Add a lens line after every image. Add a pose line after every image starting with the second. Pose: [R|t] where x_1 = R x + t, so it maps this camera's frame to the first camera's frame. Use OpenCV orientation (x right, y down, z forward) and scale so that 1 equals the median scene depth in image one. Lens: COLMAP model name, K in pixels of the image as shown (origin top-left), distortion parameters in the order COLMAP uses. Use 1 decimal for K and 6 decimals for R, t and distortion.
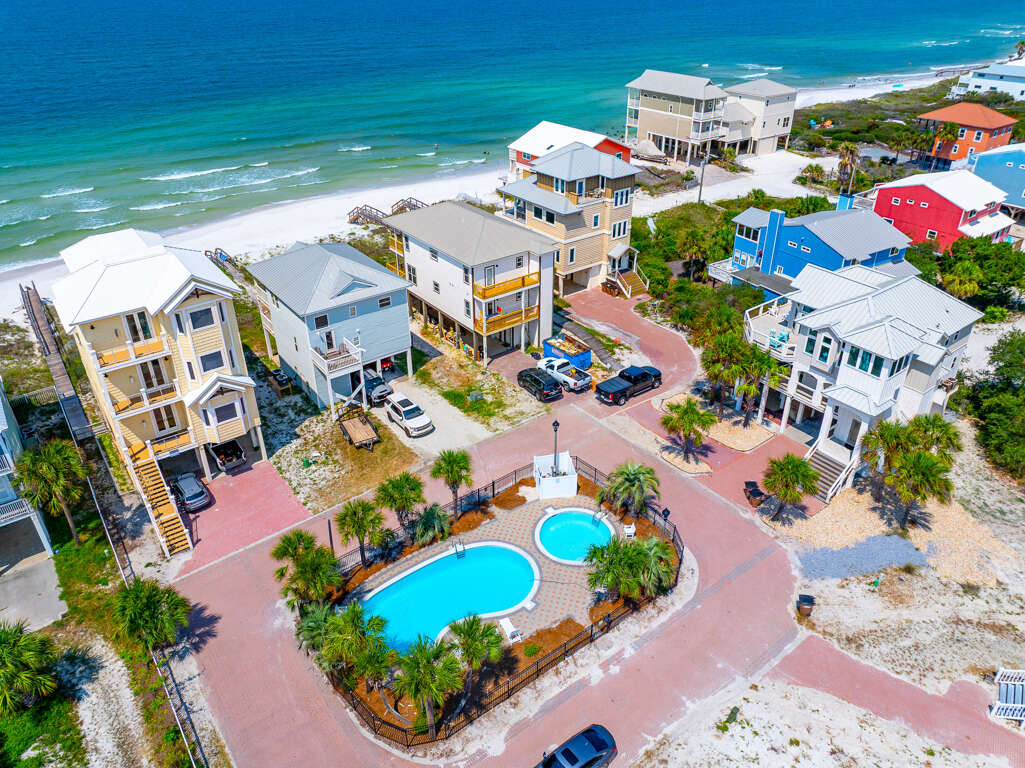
lens RADIAL K [[725.7, 0, 518.0], [0, 725.7, 380.7], [0, 0, 1]] dist [-0.038823, 0.002223]
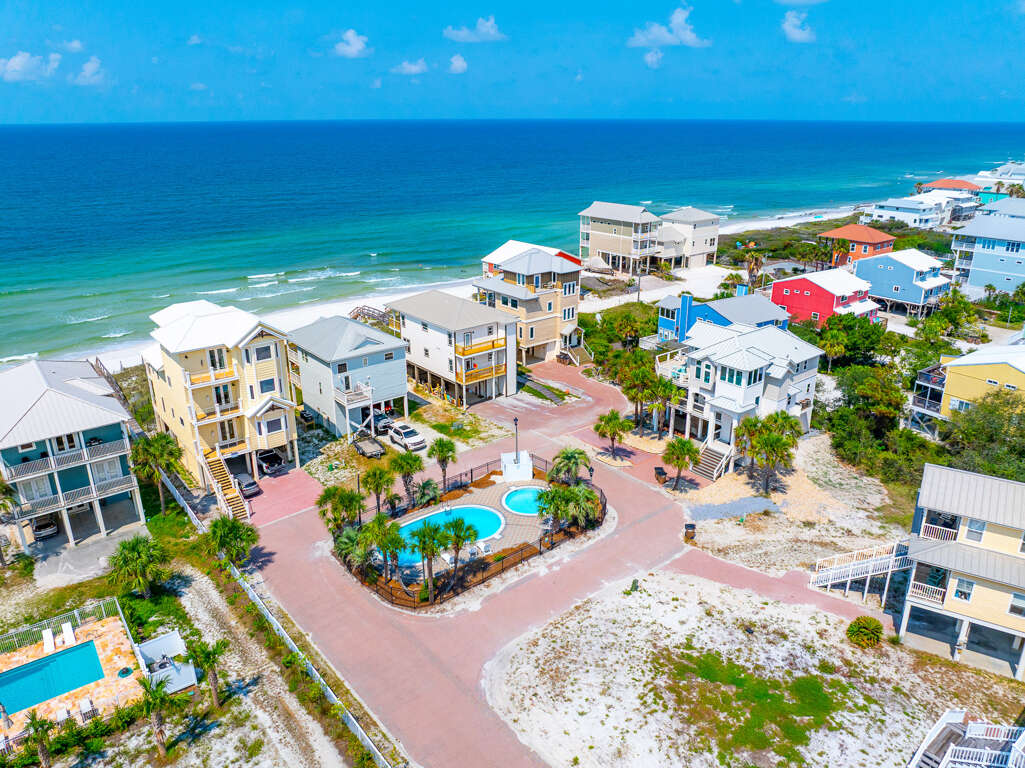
lens RADIAL K [[725.7, 0, 518.0], [0, 725.7, 380.7], [0, 0, 1]] dist [-0.038823, 0.002223]
pose [[0.999368, -0.012165, 0.033403, 0.009554], [0.018019, 0.983321, -0.180982, 0.212027], [-0.030645, 0.181470, 0.982919, -0.360965]]
